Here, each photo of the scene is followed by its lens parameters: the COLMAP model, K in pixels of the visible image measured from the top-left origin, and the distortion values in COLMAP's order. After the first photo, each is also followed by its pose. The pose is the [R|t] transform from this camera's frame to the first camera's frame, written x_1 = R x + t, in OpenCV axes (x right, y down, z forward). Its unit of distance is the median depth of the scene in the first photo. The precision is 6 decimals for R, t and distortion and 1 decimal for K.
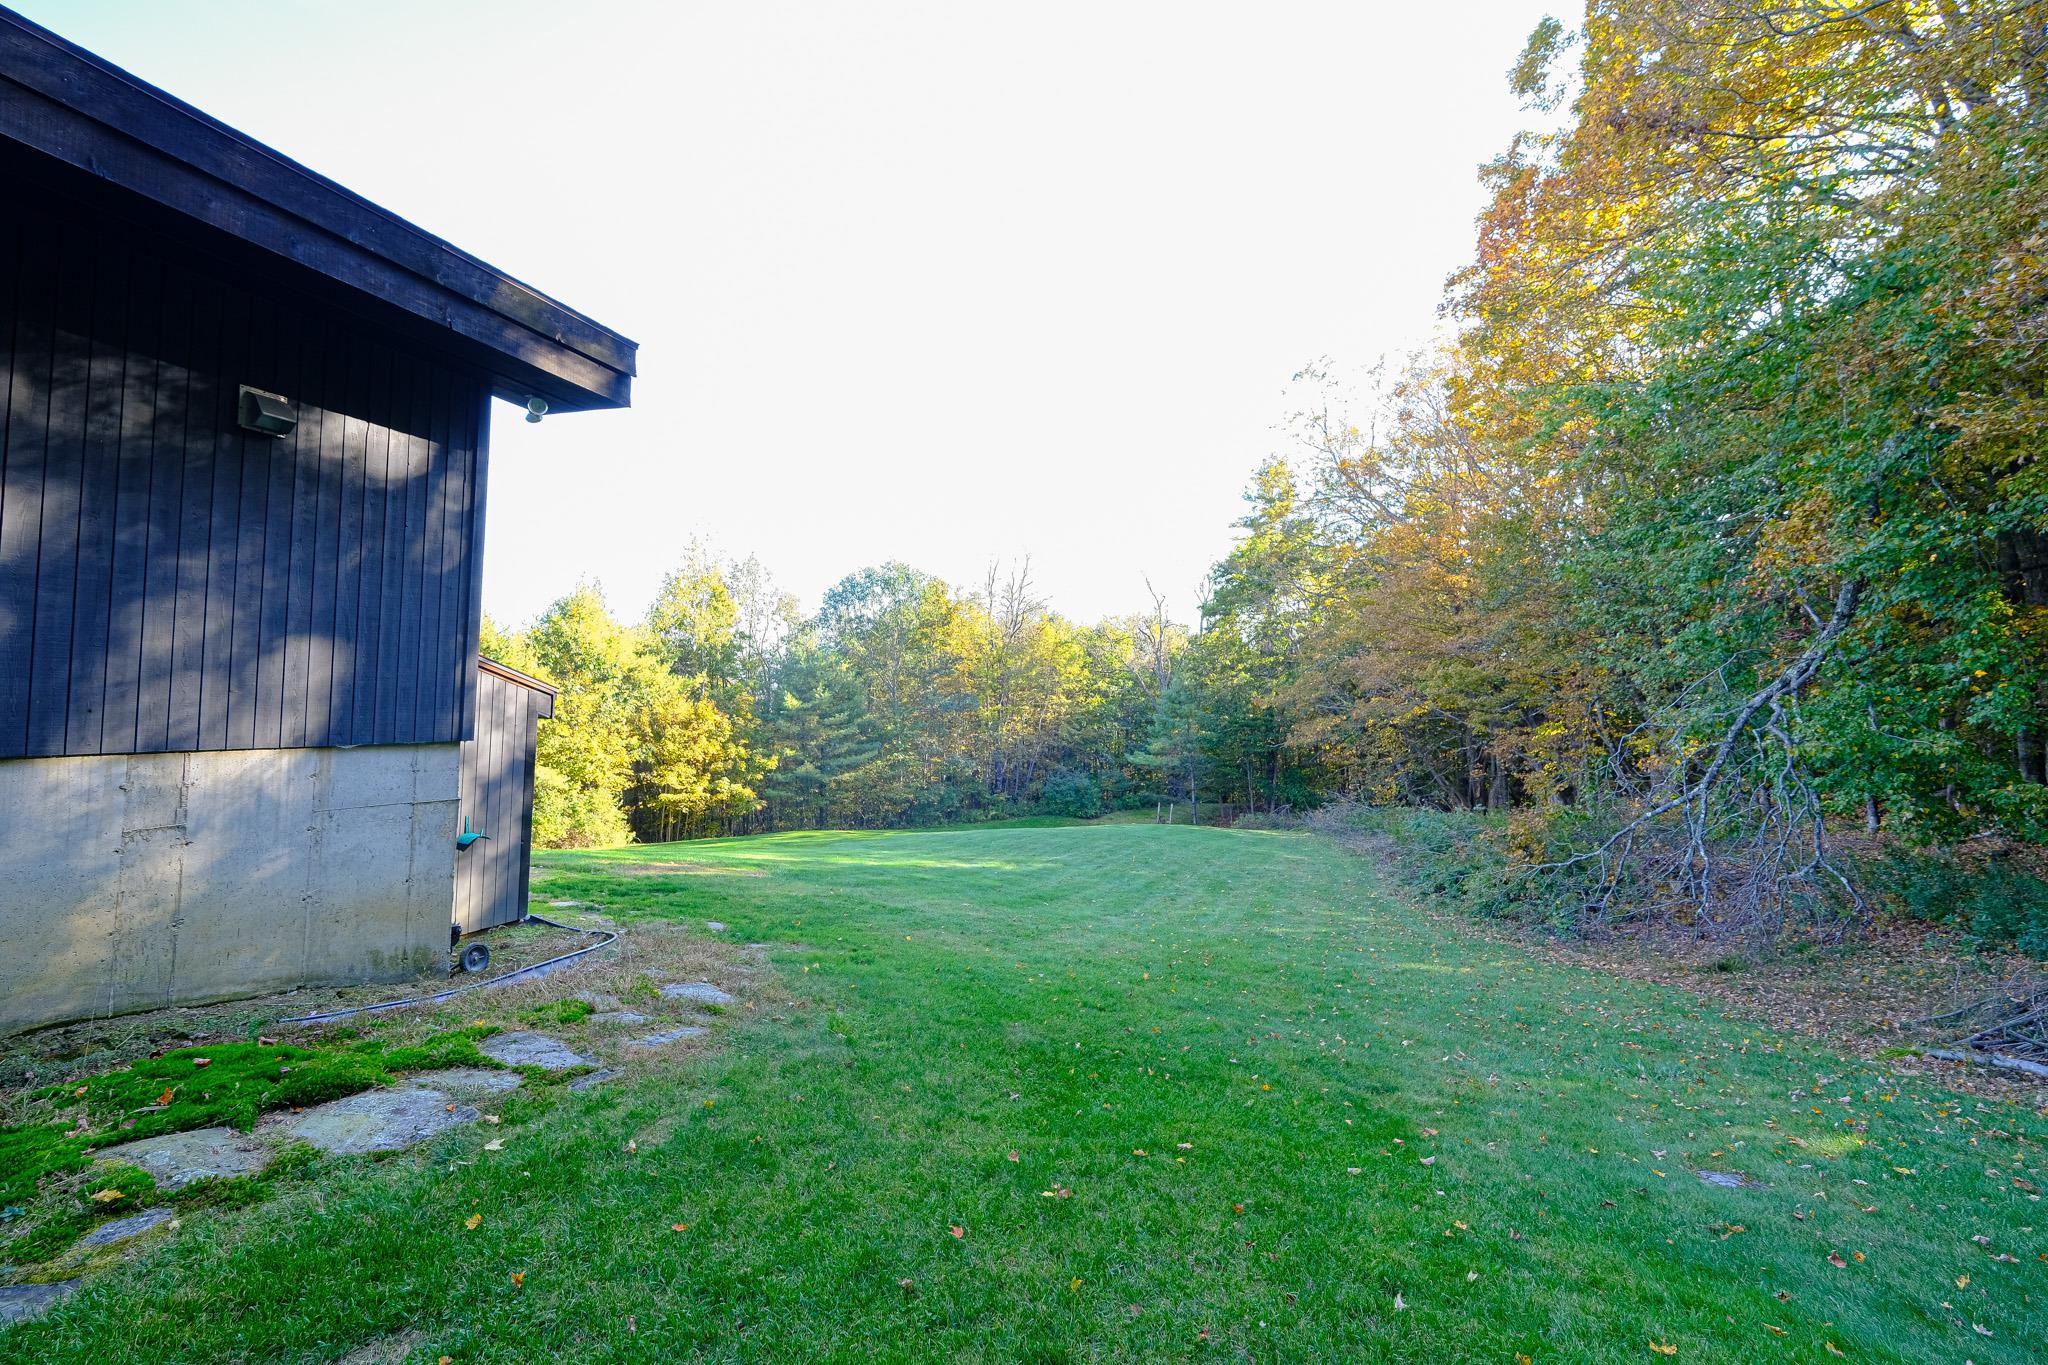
lens RADIAL K [[885.3, 0, 1024.0], [0, 885.3, 682.5], [0, 0, 1]] dist [-0.000769, -0.000141]
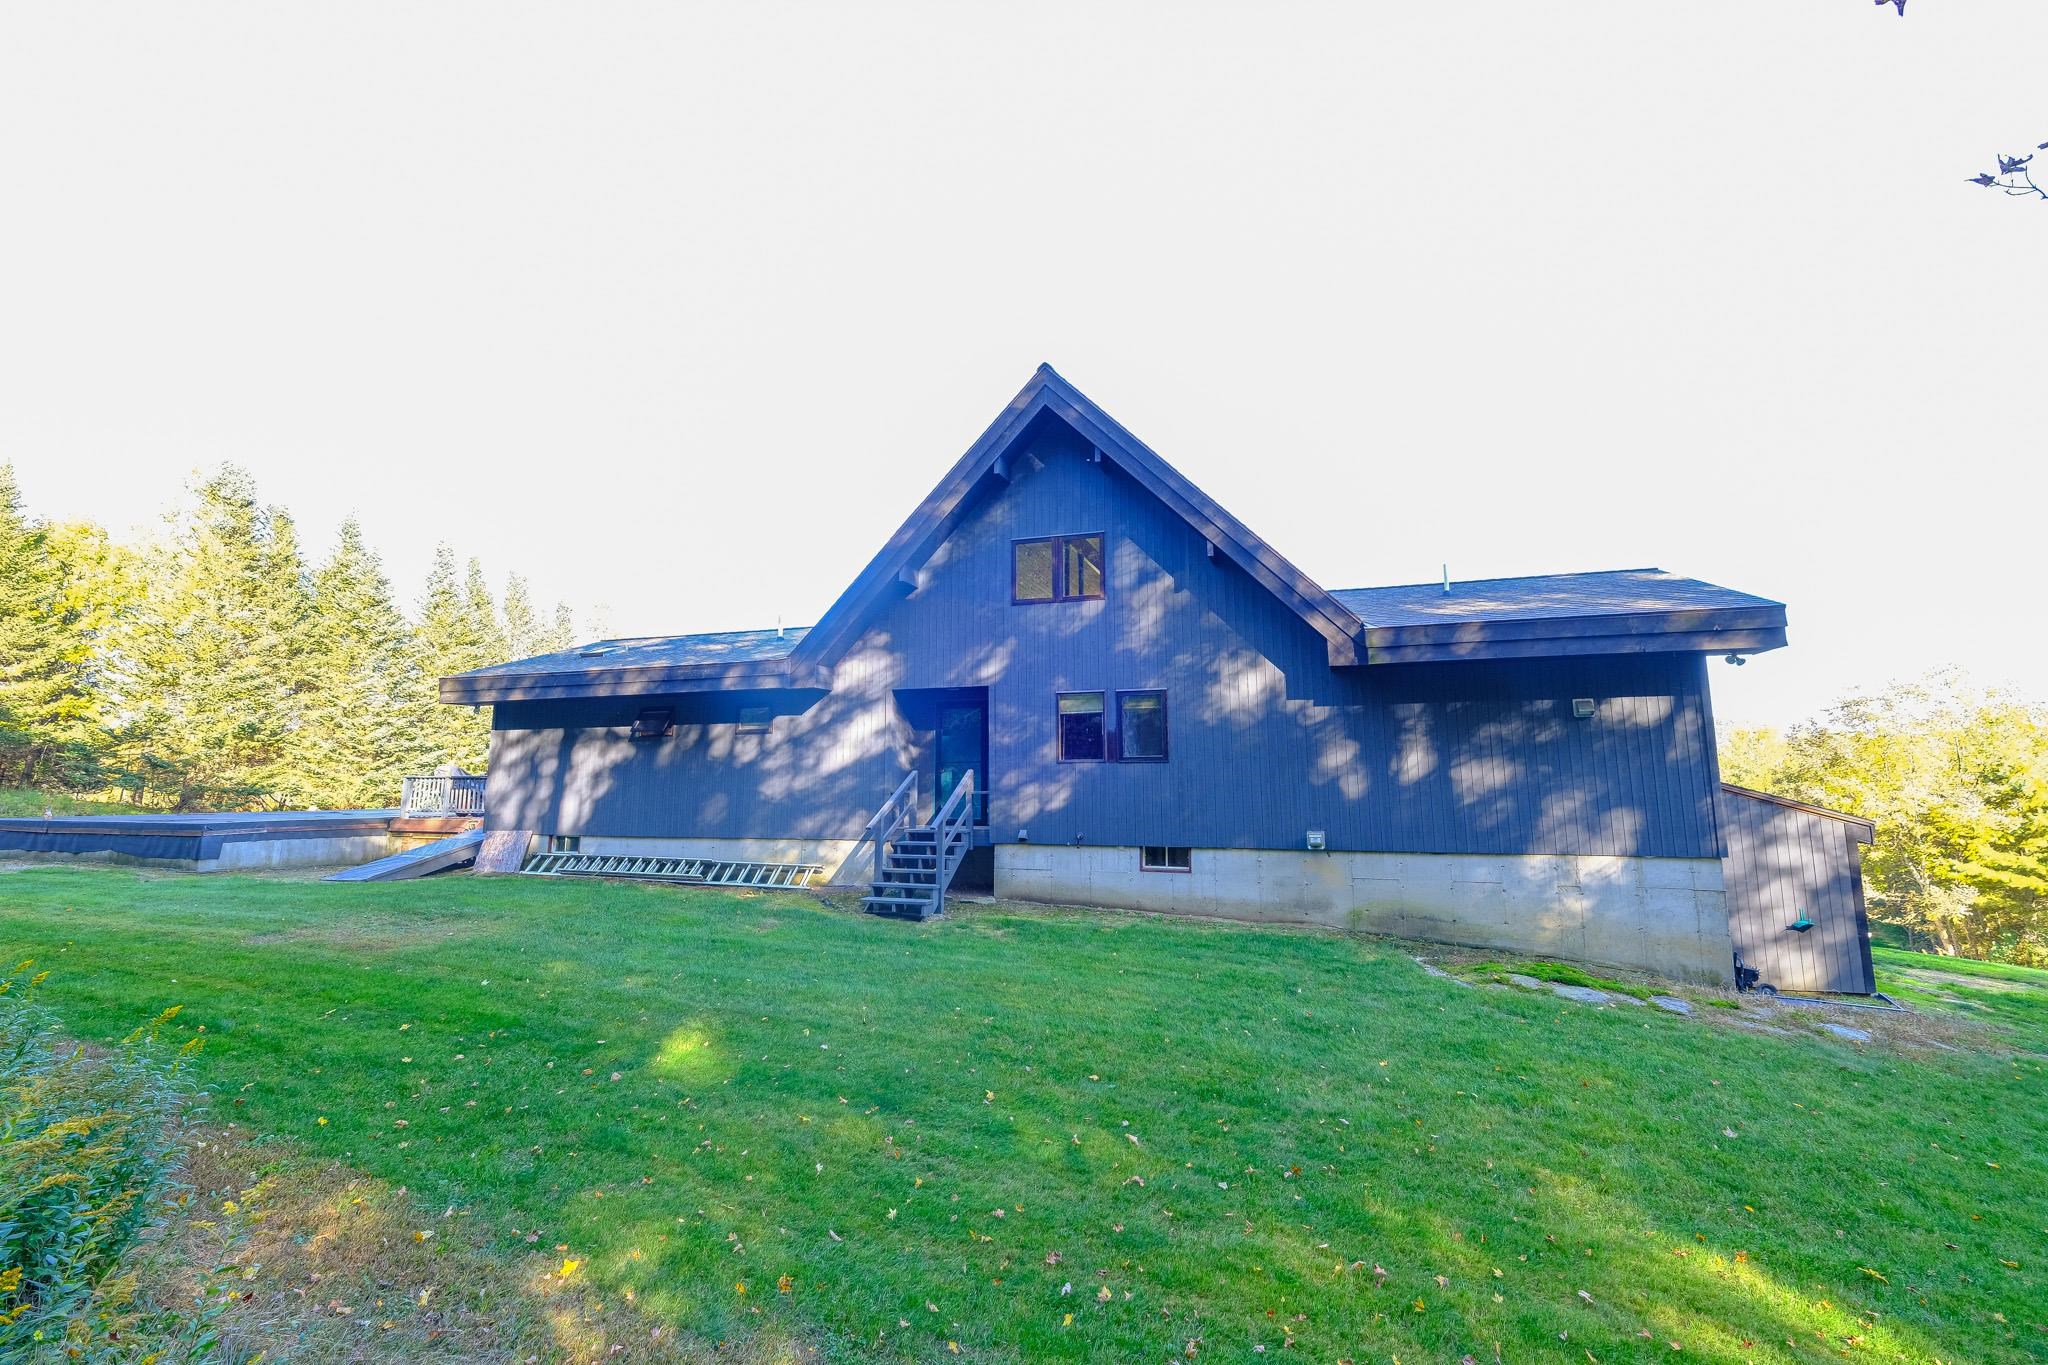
lens RADIAL K [[914.4, 0, 1017.2], [0, 914.4, 653.3], [0, 0, 1]] dist [-0.003509, -0.000421]
pose [[-0.025787, -0.184585, -0.982478, 1.465581], [0.025732, 0.982357, -0.185238, -0.038500], [0.999336, -0.030057, -0.020582, -0.419261]]
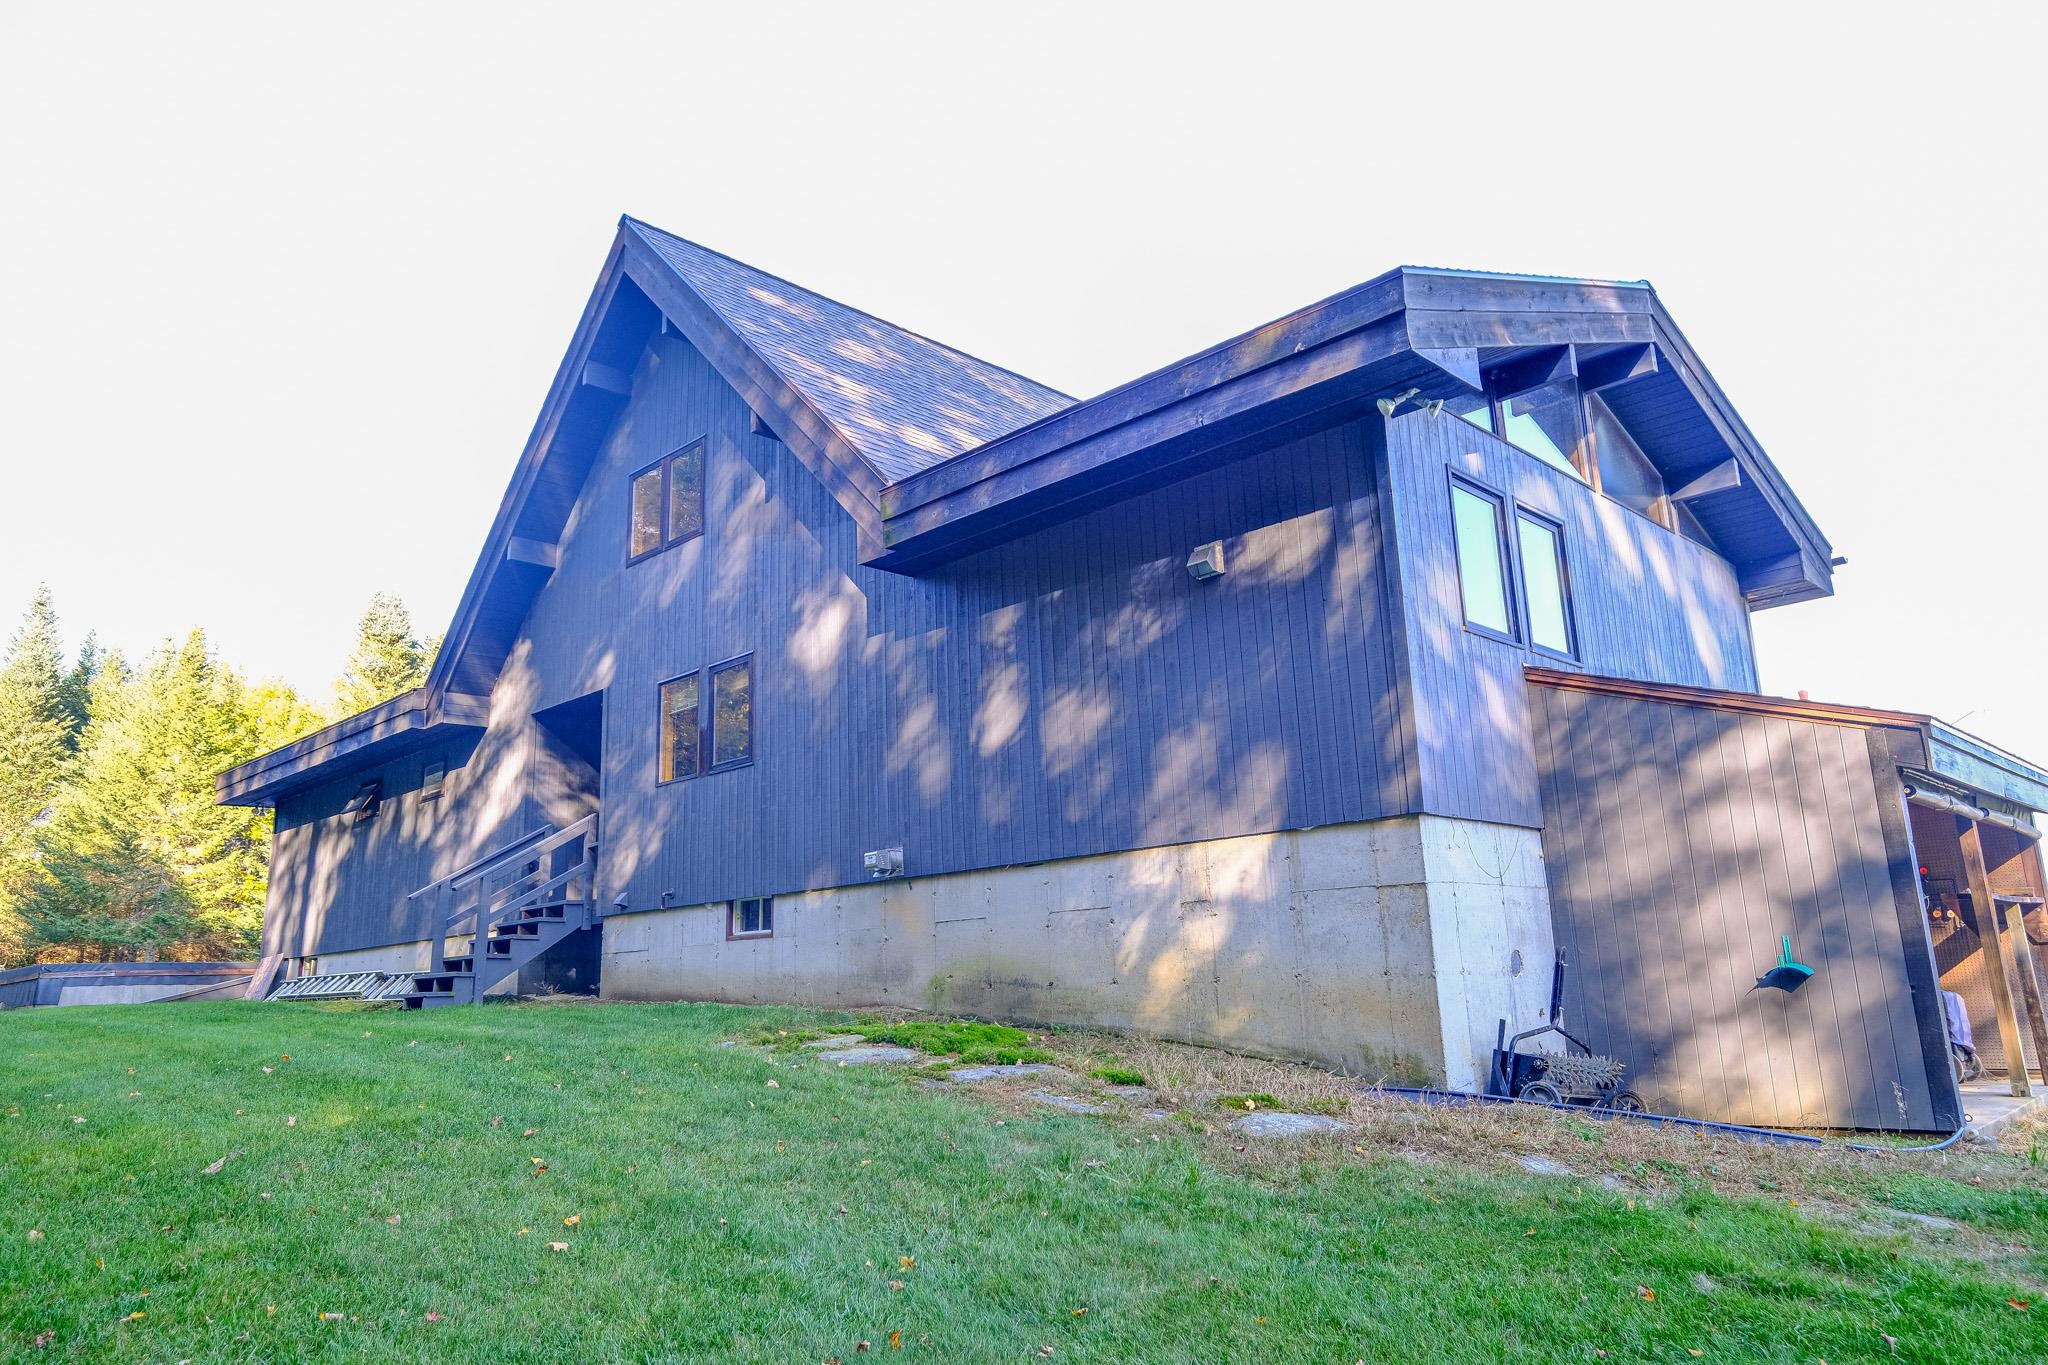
lens RADIAL K [[1365.9, 0, 1023.4], [0, 1365.9, 662.1], [0, 0, 1]] dist [0.088097, -0.128223]
pose [[-0.445523, -0.233336, -0.864328, 0.819843], [0.040082, 0.959271, -0.279628, 0.322426], [0.894373, -0.159225, -0.418024, 1.417182]]
